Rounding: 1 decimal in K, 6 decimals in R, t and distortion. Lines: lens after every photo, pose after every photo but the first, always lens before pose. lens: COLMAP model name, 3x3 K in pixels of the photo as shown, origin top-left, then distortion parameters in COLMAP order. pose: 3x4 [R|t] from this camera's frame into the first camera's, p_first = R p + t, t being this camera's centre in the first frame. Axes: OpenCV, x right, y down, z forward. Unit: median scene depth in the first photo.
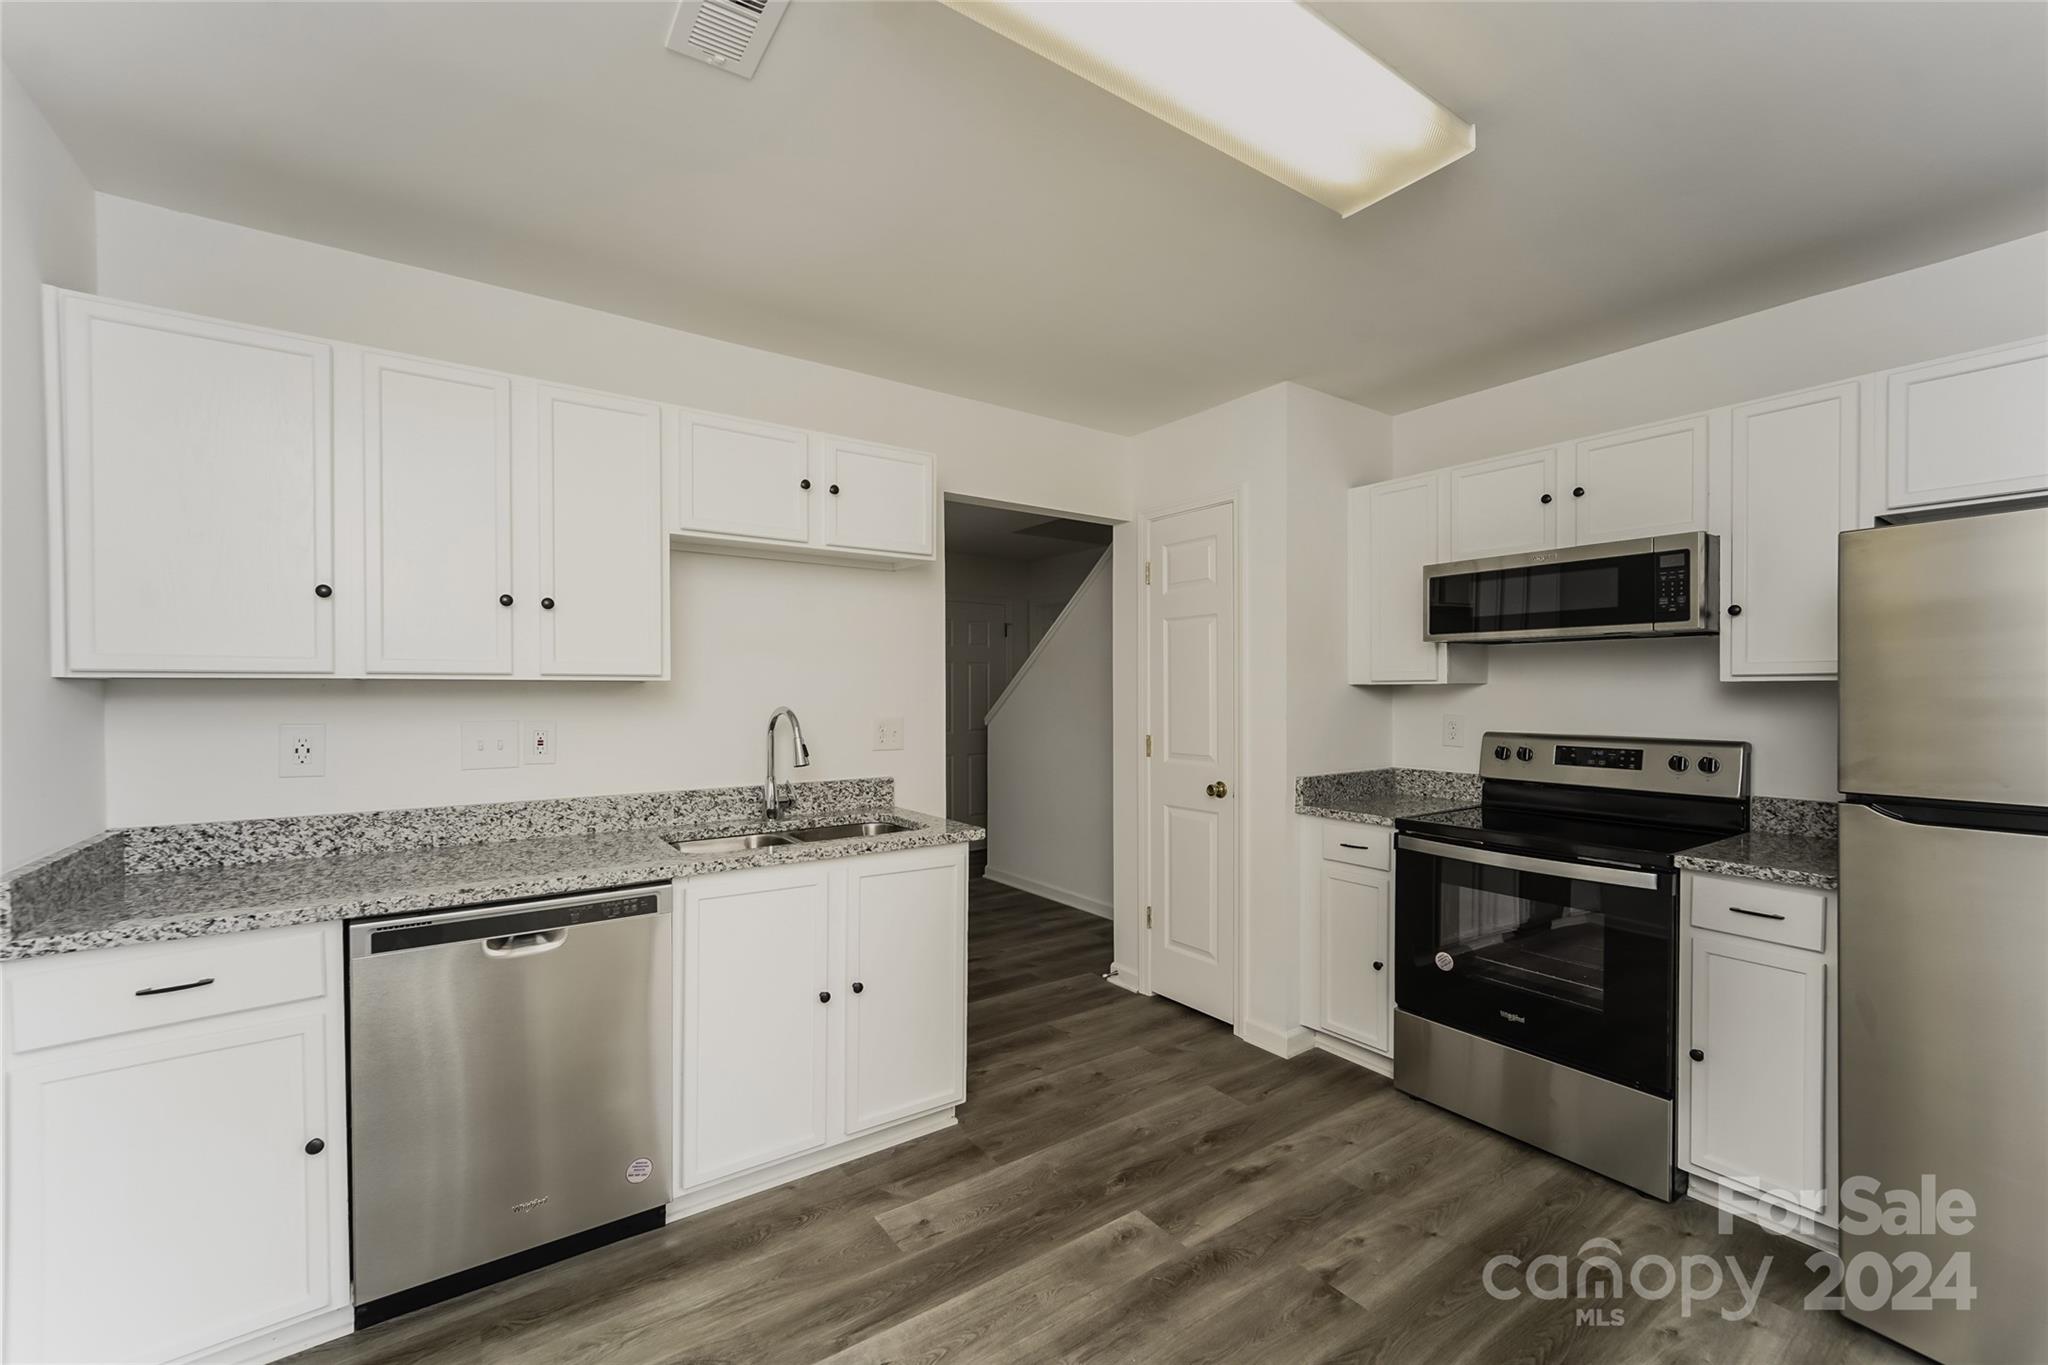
lens RADIAL K [[825.5, 0, 1004.8], [0, 825.5, 691.4], [0, 0, 1]] dist [-0.003774, -0.002482]
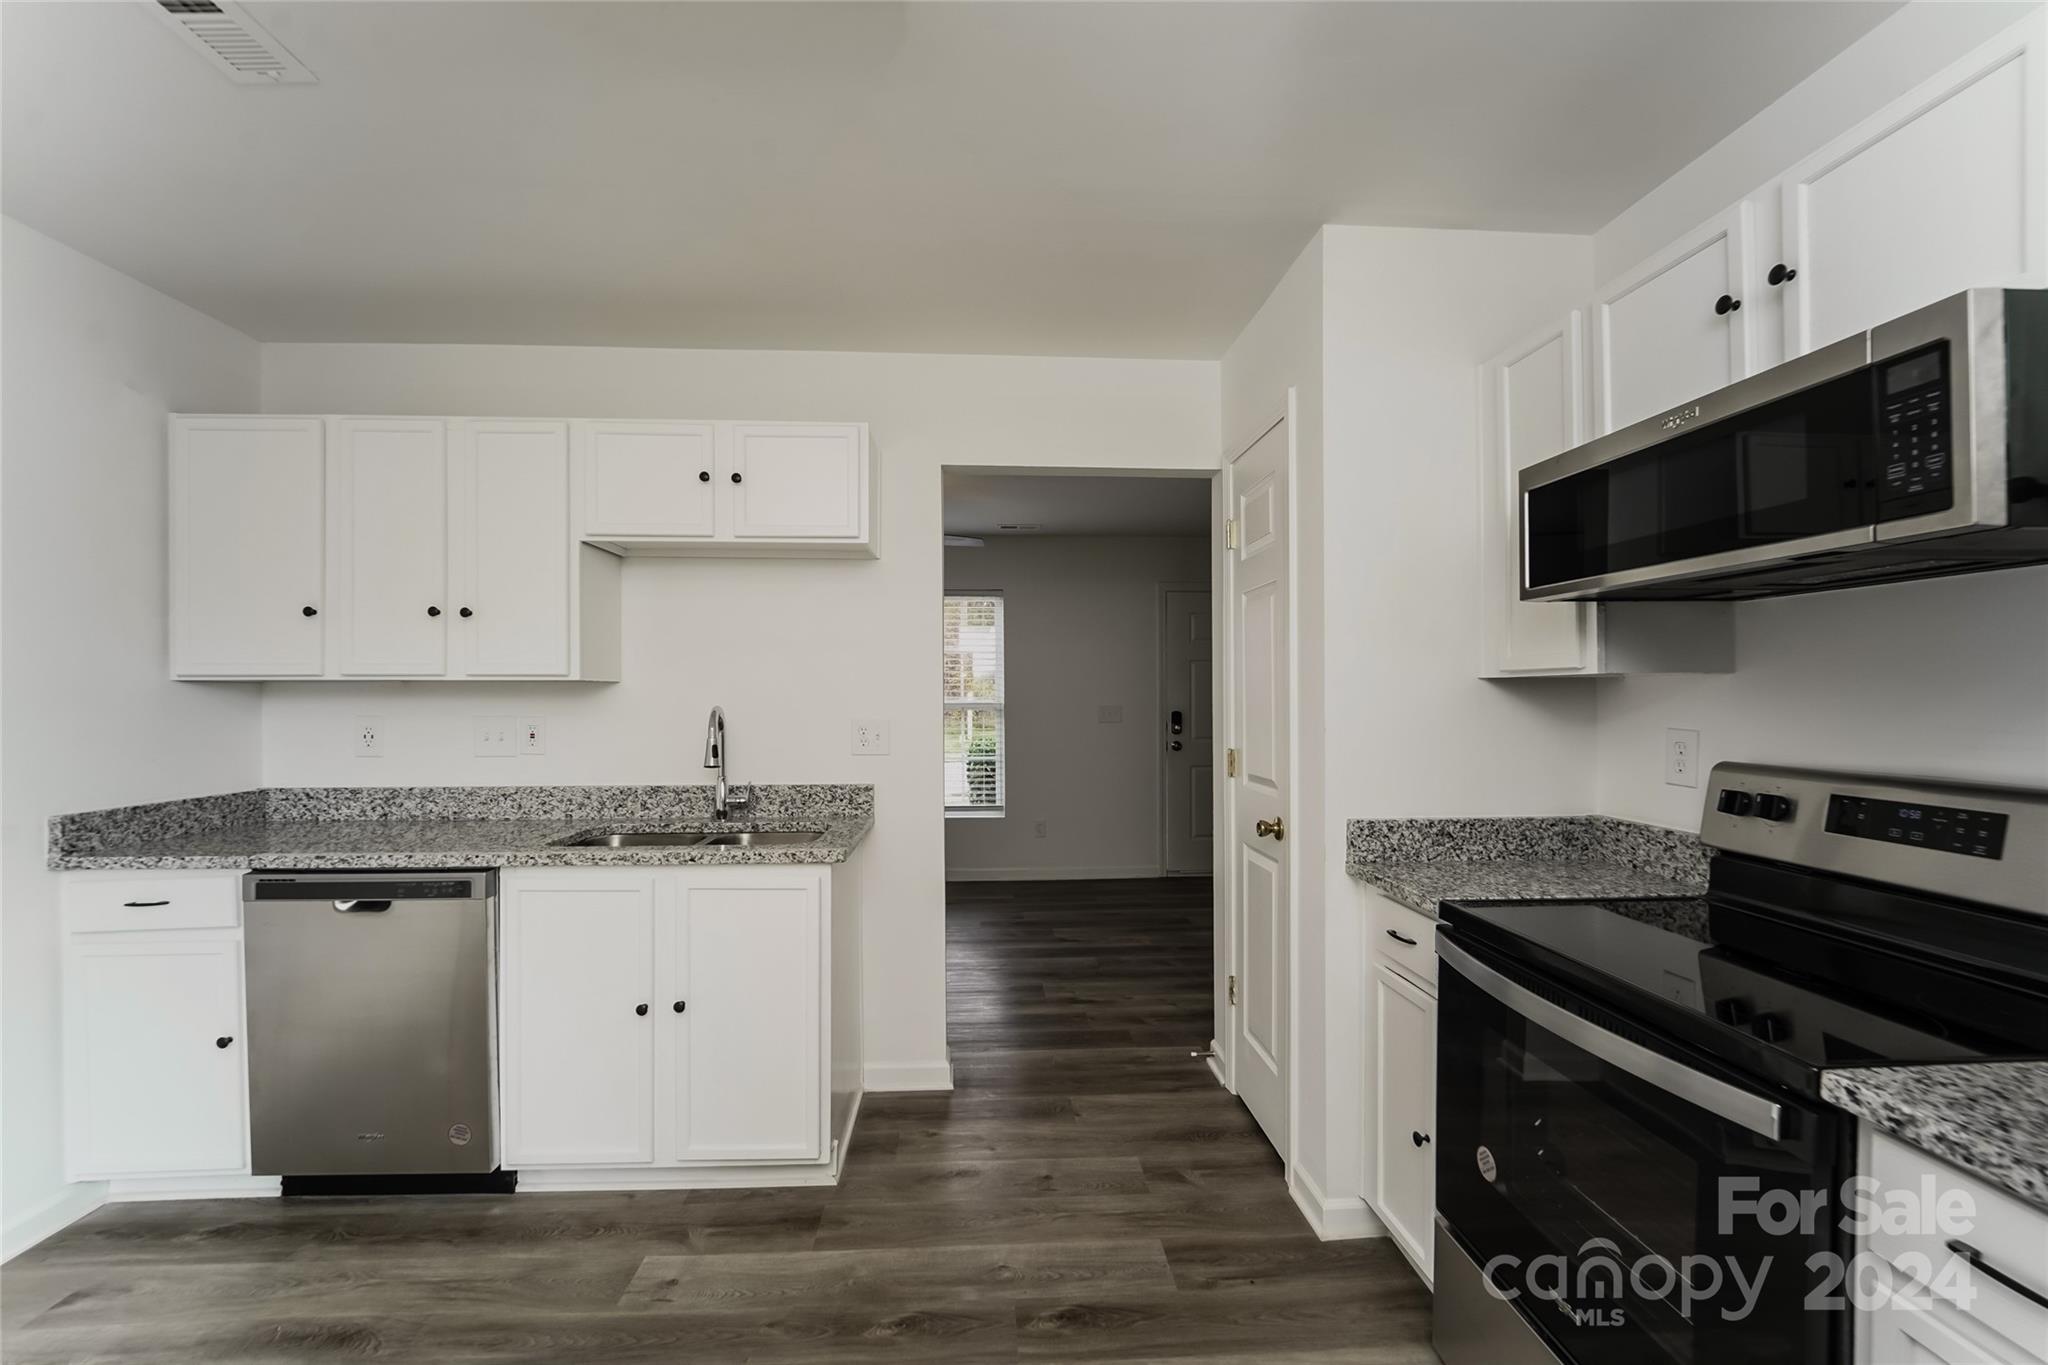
lens RADIAL K [[825.5, 0, 1031.9], [0, 825.5, 689.4], [0, 0, 1]] dist [-0.003774, -0.002482]
pose [[0.851237, -0.004501, -0.524763, 0.611066], [0.000232, 0.999966, -0.008201, 0.007219], [0.524782, 0.006859, 0.851209, 0.381914]]
